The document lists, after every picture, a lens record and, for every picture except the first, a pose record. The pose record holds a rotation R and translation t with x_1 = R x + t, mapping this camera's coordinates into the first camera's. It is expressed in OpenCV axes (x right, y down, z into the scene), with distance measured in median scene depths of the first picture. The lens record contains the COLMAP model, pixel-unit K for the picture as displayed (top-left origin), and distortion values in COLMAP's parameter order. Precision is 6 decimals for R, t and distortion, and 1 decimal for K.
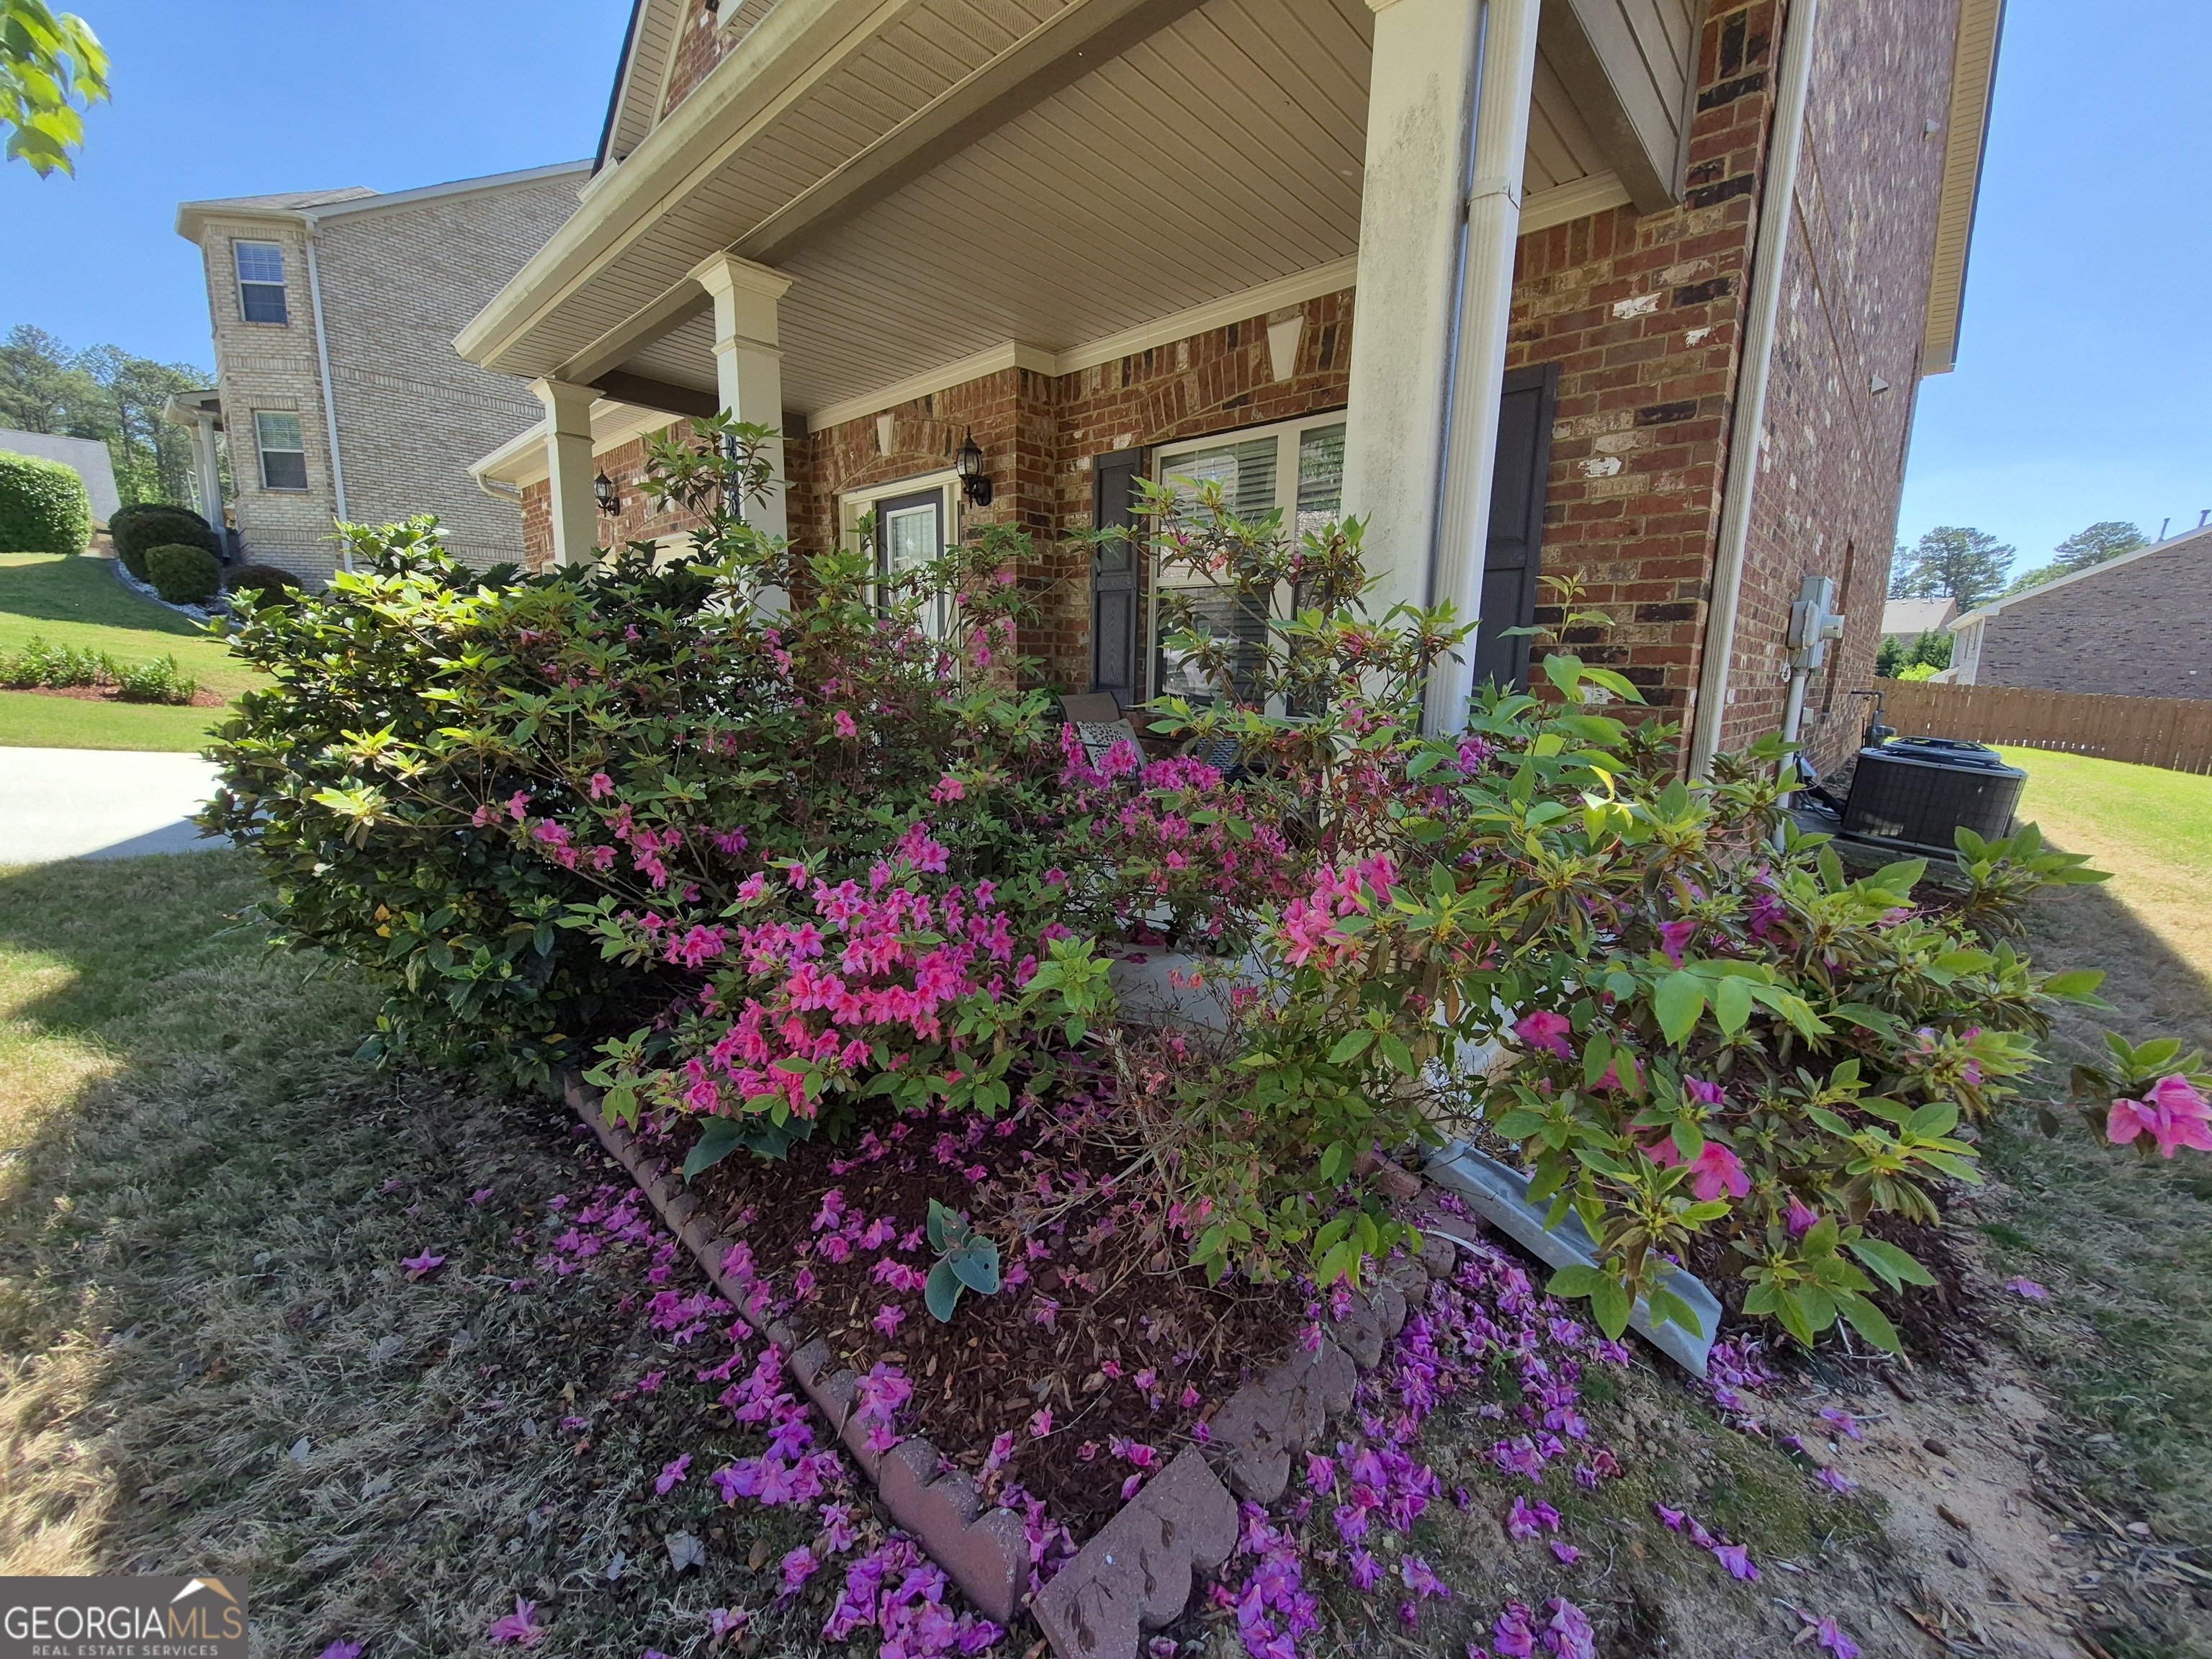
lens RADIAL K [[876.7, 0, 1110.5], [0, 876.7, 822.7], [0, 0, 1]] dist [0.005535, -0.000708]
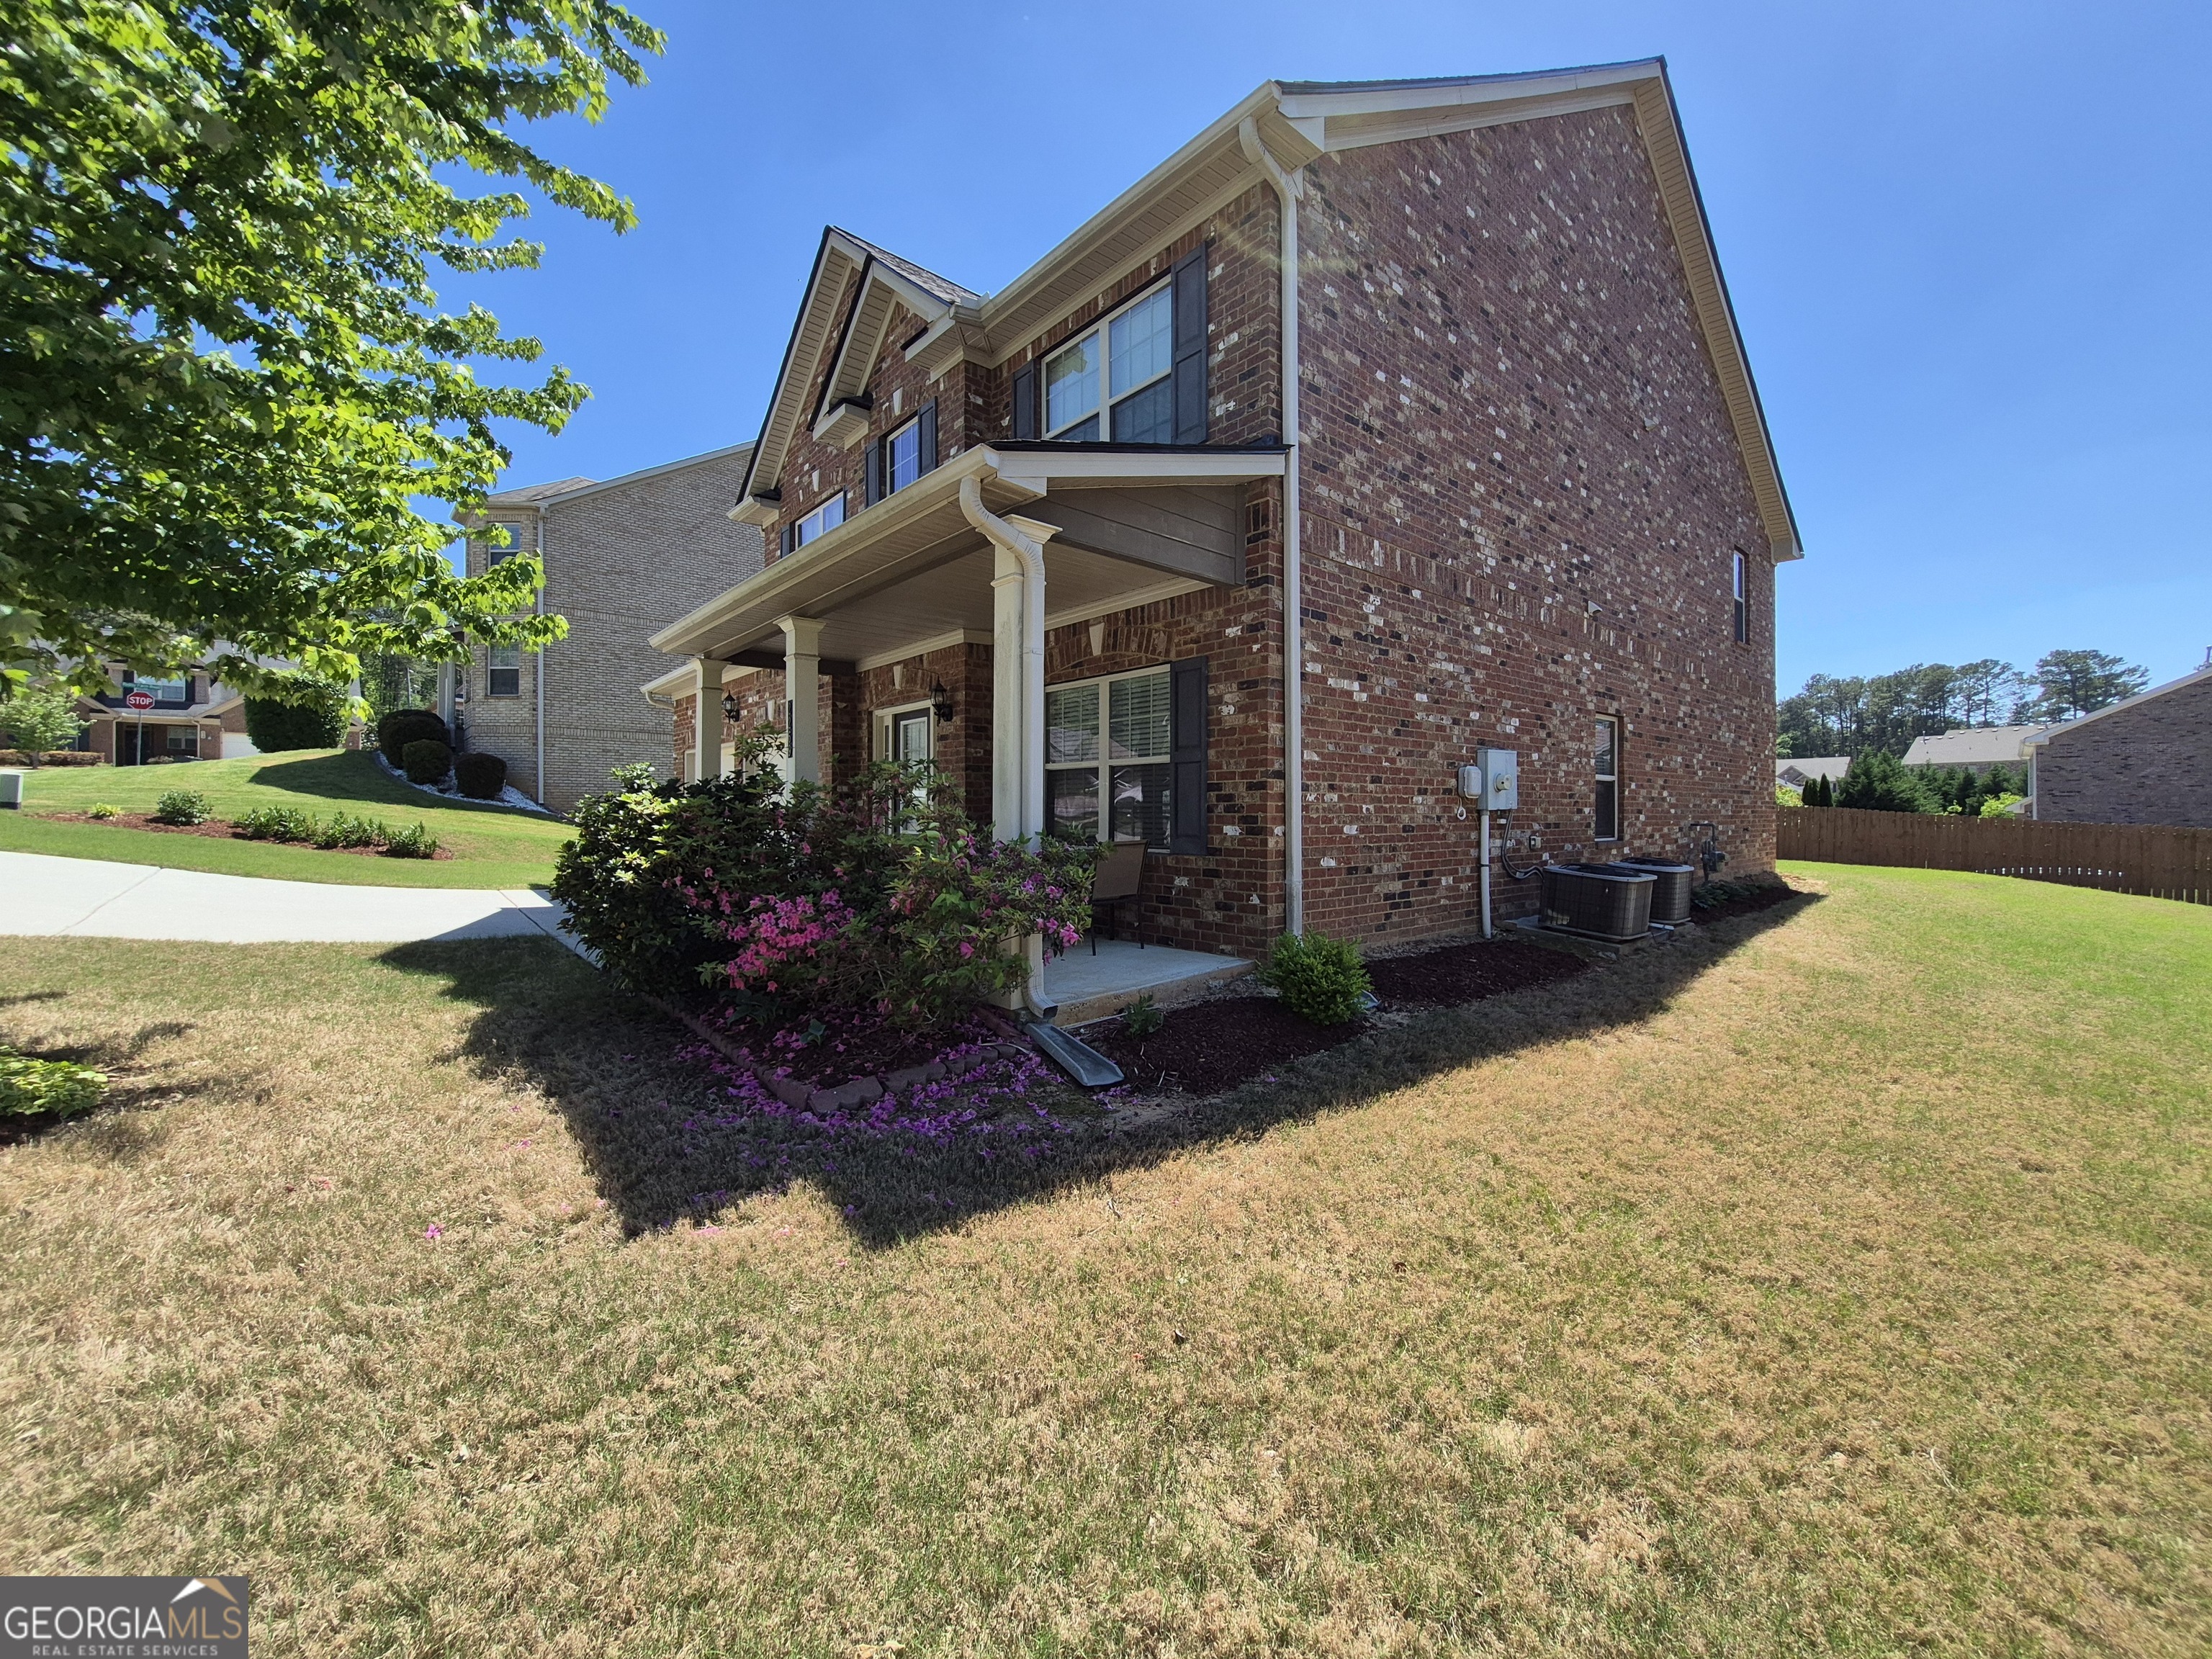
lens RADIAL K [[876.7, 0, 1101.6], [0, 876.7, 822.3], [0, 0, 1]] dist [0.005535, -0.000708]
pose [[0.993491, -0.020733, -0.112011, 0.312195], [0.001969, 0.986276, -0.165095, 0.087191], [0.113896, 0.163800, 0.979897, -0.515692]]
